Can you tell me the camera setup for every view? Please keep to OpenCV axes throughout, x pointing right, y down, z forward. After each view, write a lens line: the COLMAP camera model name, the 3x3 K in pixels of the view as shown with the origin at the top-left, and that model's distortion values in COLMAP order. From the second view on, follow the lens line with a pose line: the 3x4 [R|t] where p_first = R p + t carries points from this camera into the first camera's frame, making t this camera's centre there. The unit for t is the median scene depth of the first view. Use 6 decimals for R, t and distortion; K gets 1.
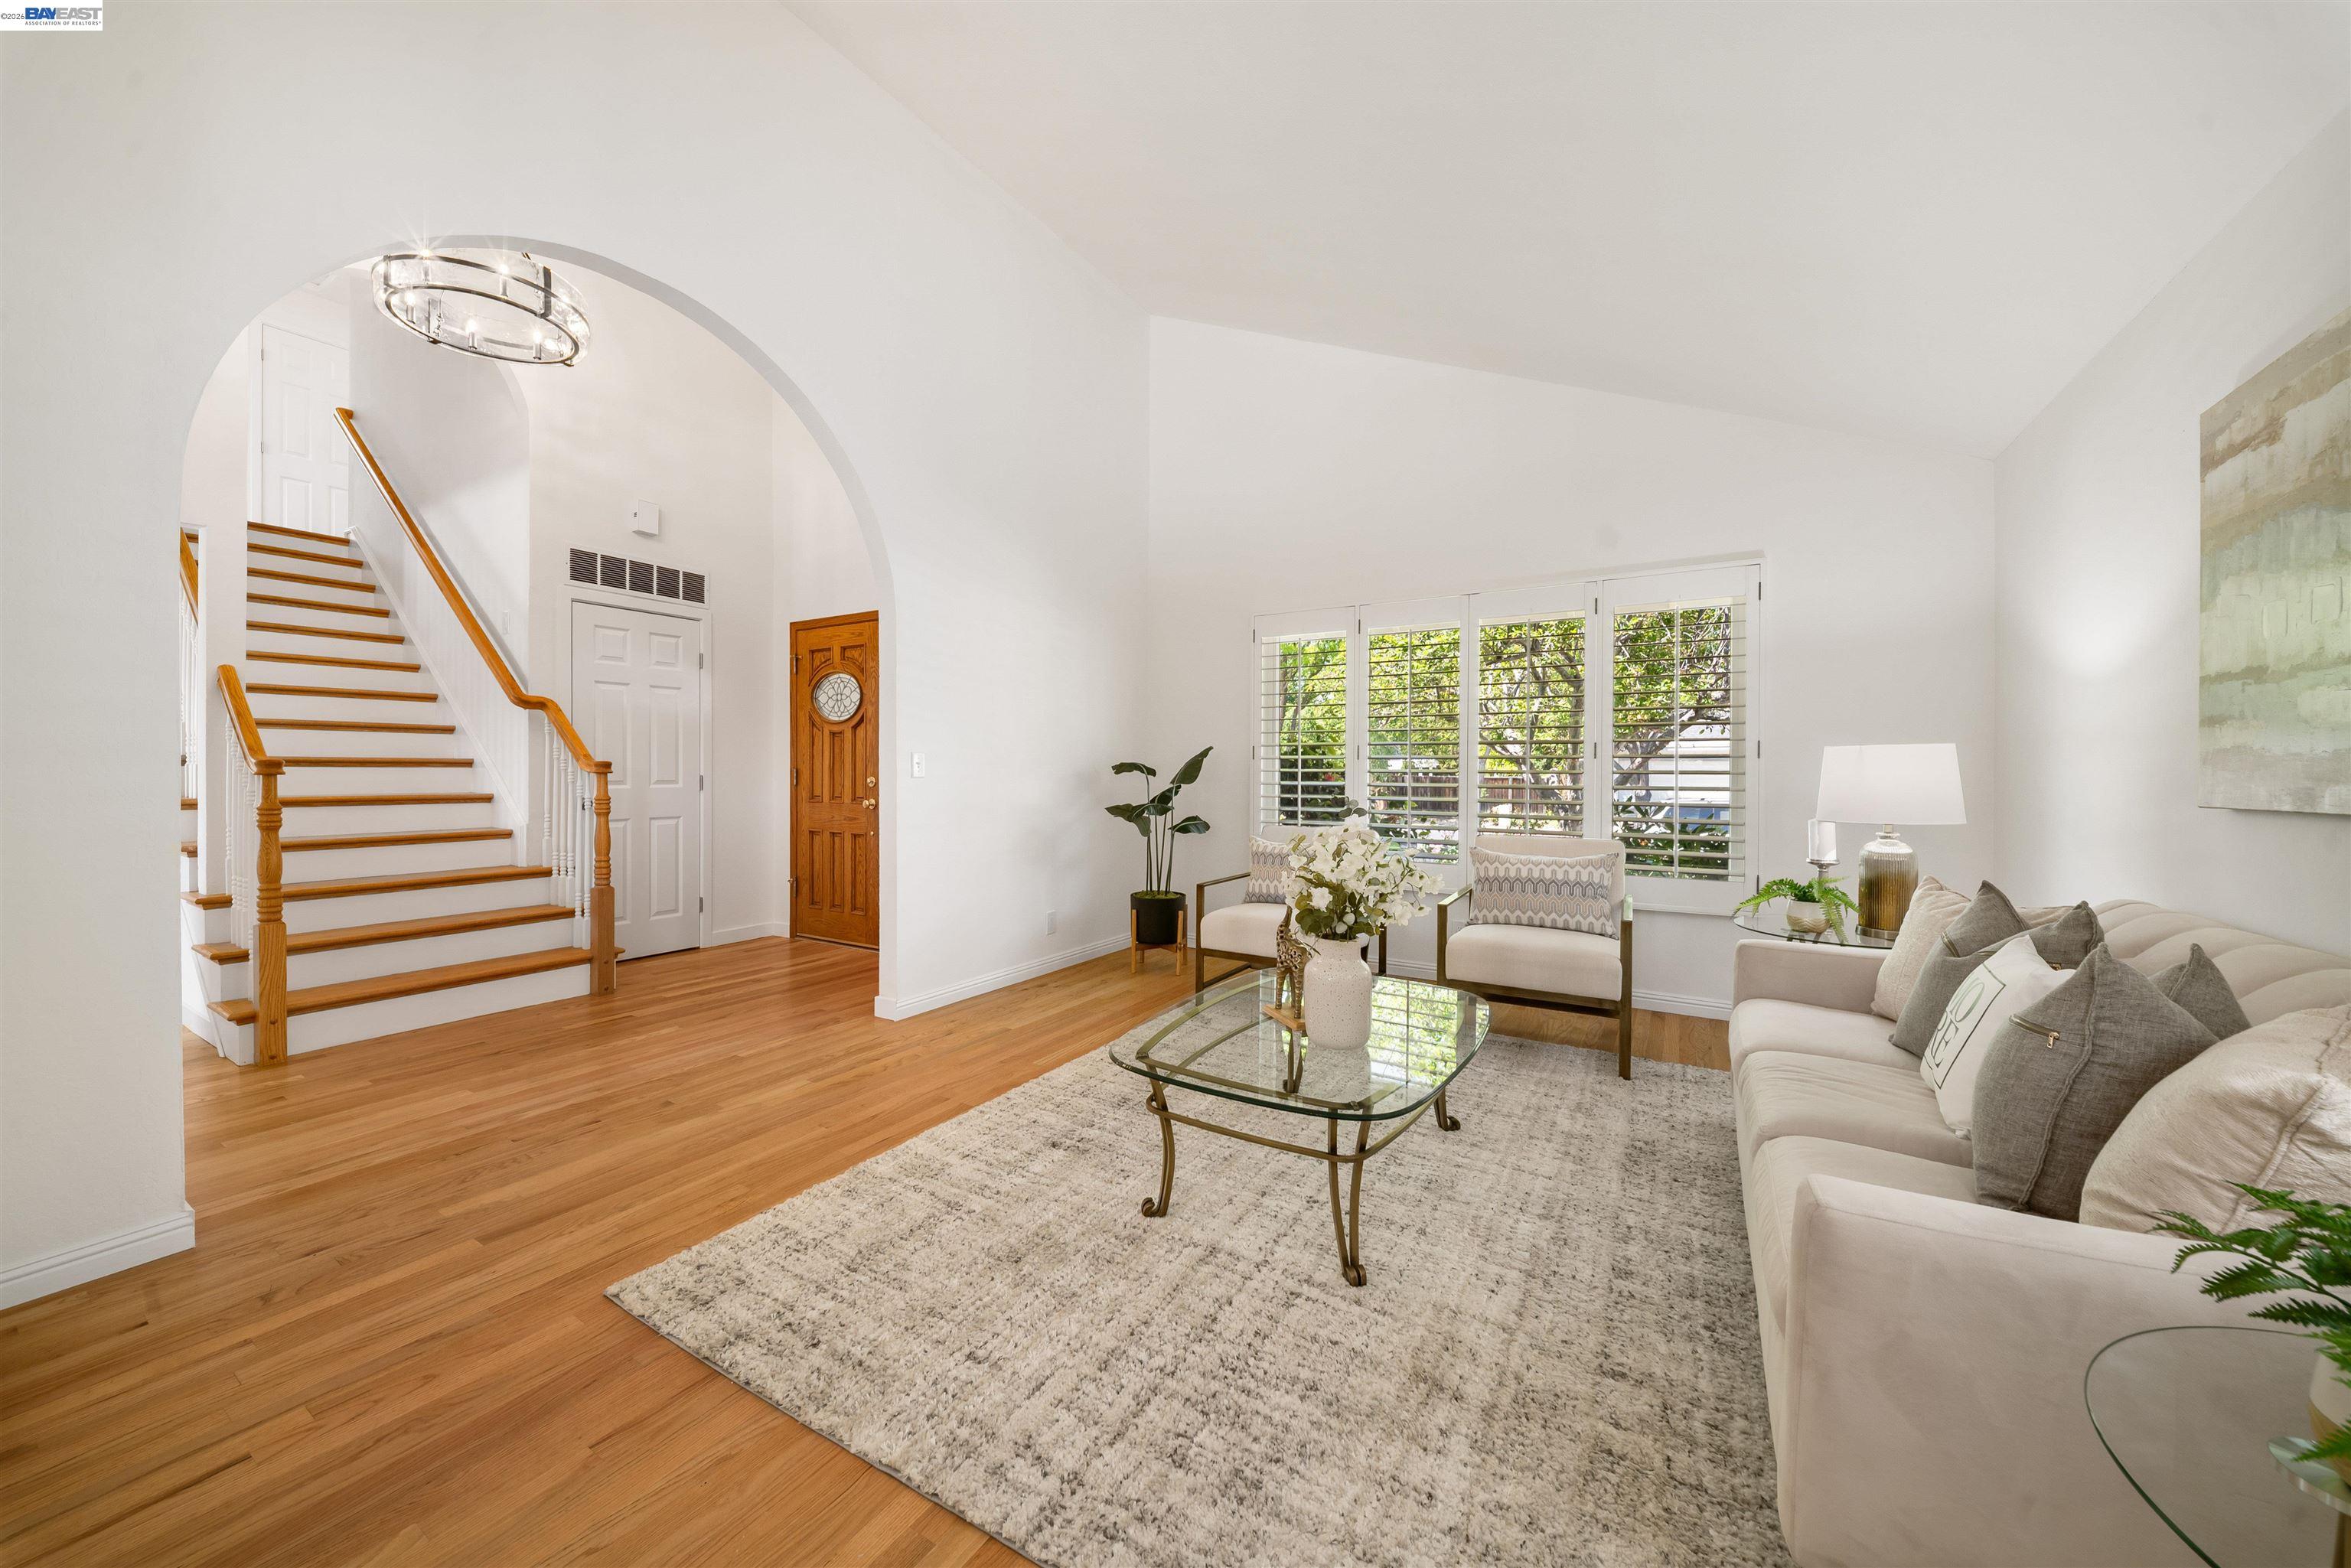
lens RADIAL K [[820.8, 0, 1175.5], [0, 820.8, 784.0], [0, 0, 1]] dist [-0.019904, -0.000033]
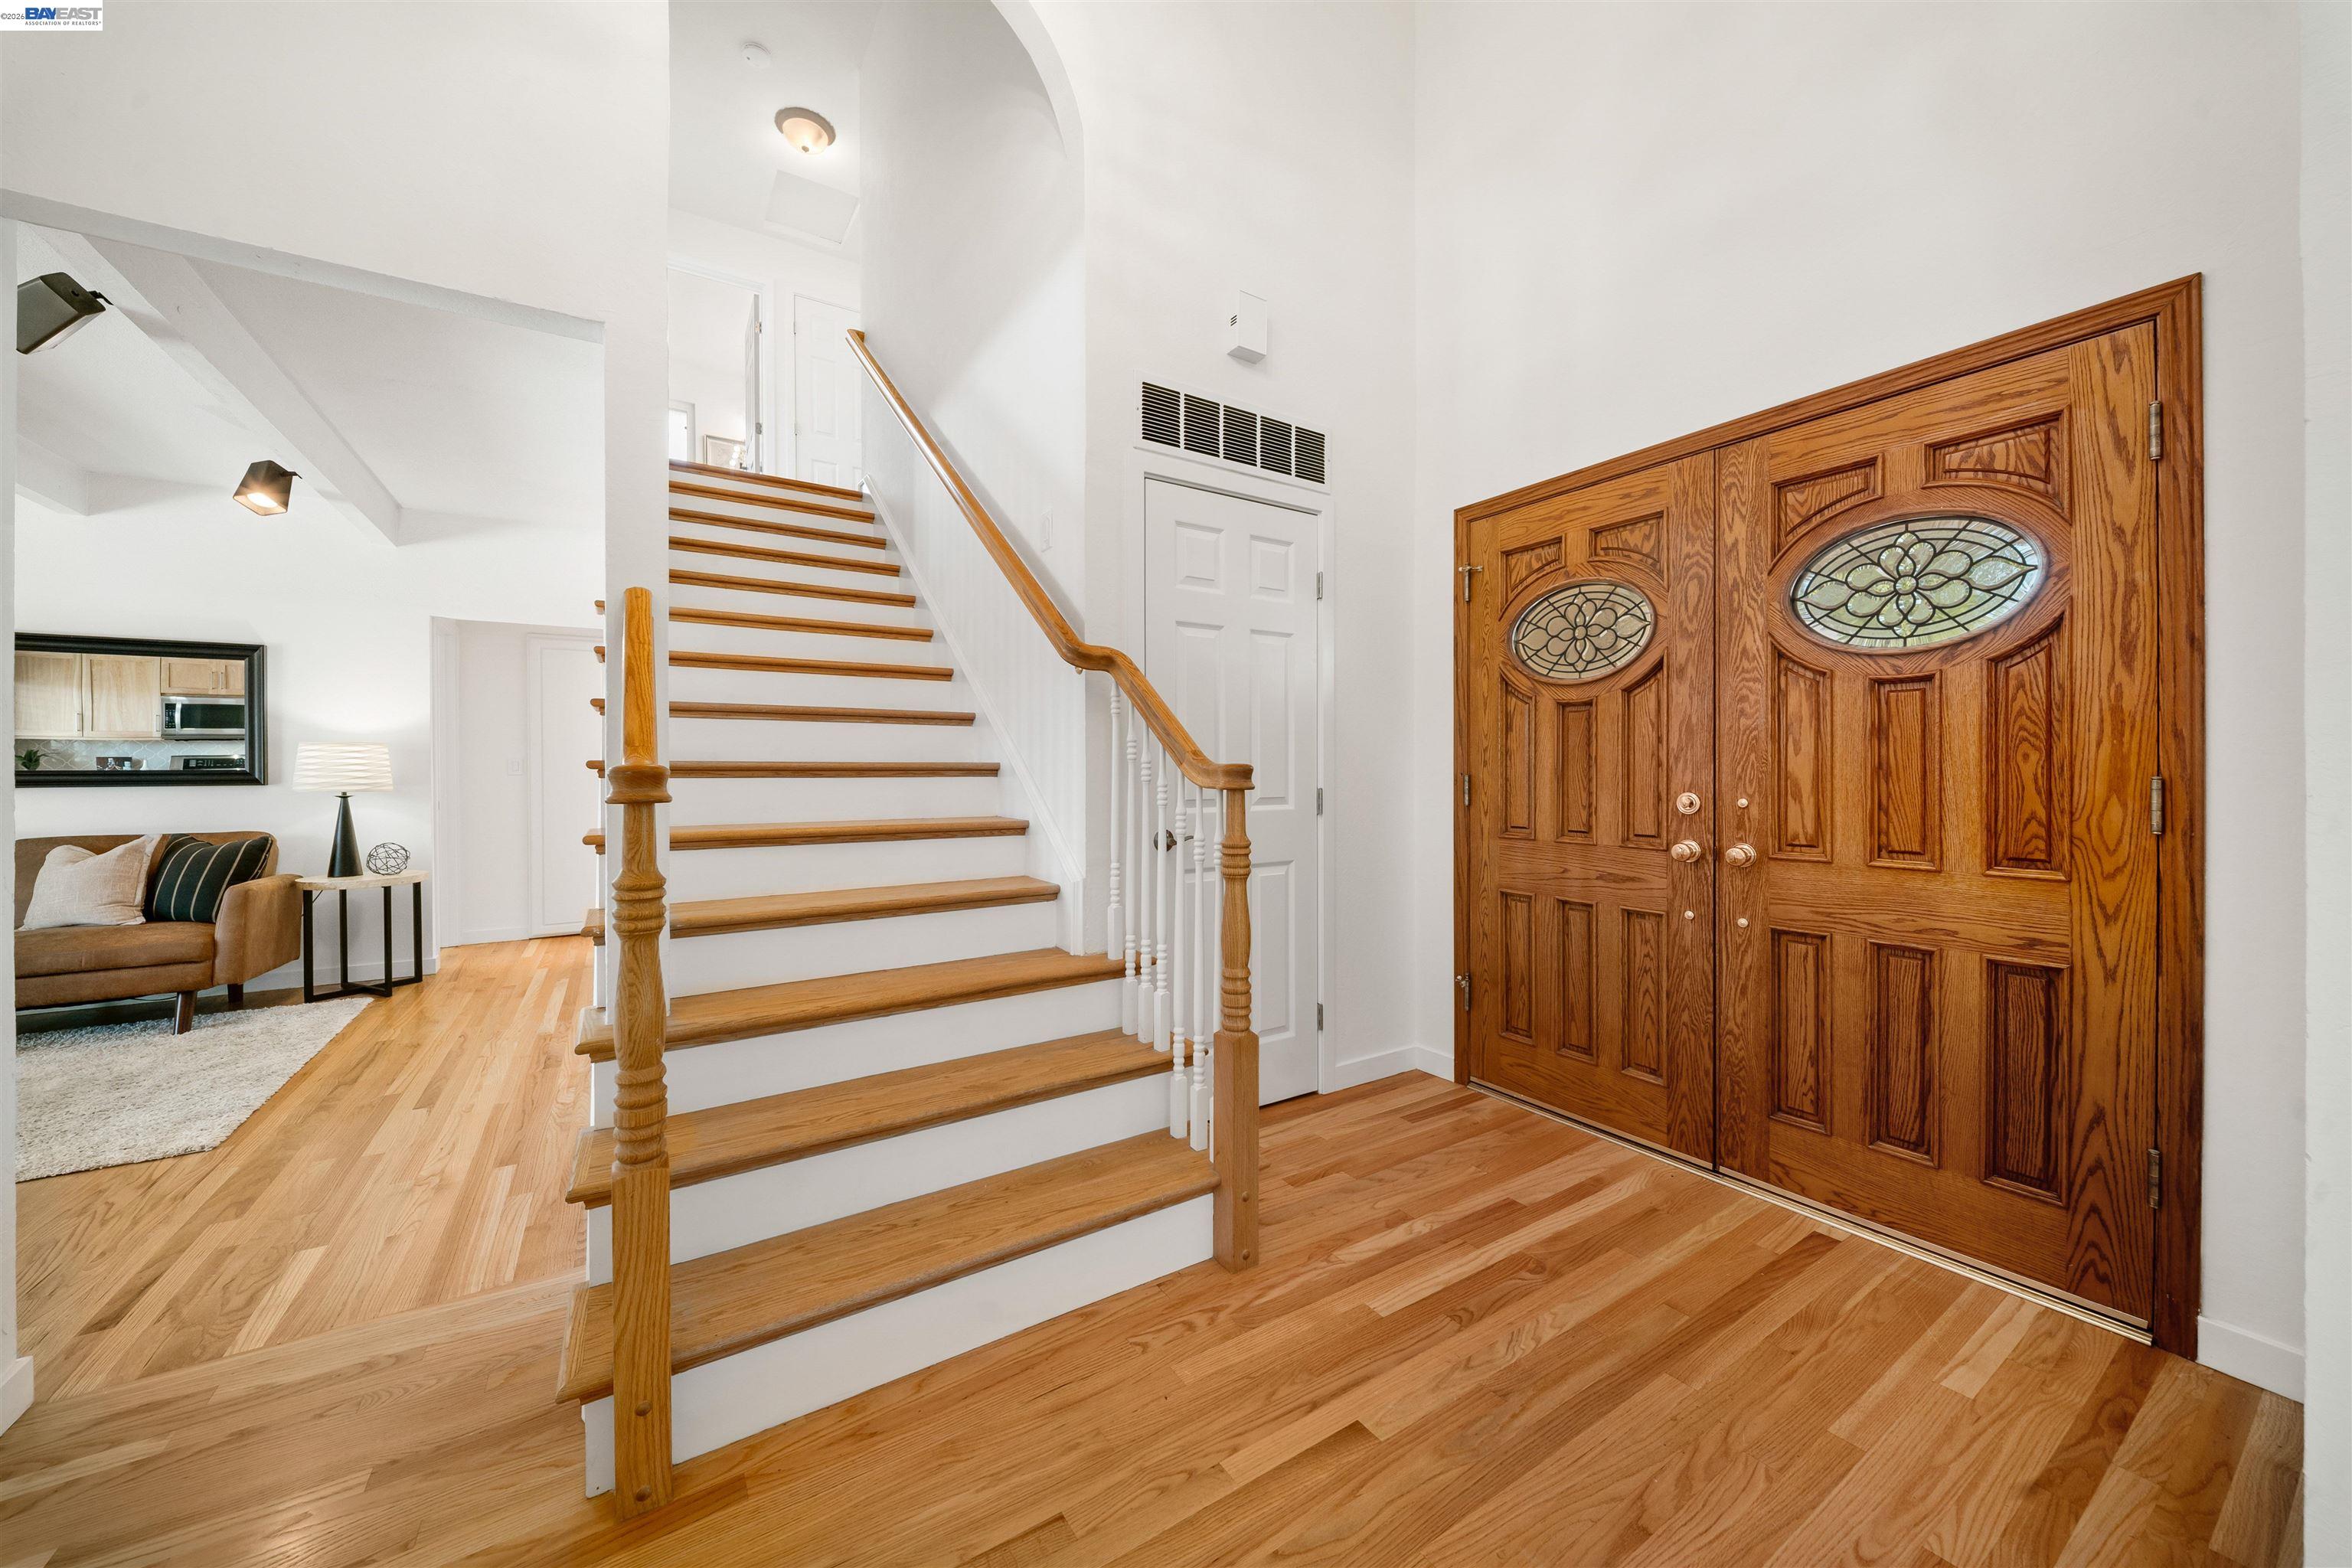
lens RADIAL K [[836.5, 0, 1159.1], [0, 836.5, 785.3], [0, 0, 1]] dist [-0.001387, -0.000330]
pose [[0.883817, 0.001242, -0.467831, -0.462293], [-0.001323, 0.999999, 0.000155, -0.014110], [0.467831, 0.000482, 0.883818, 0.491955]]
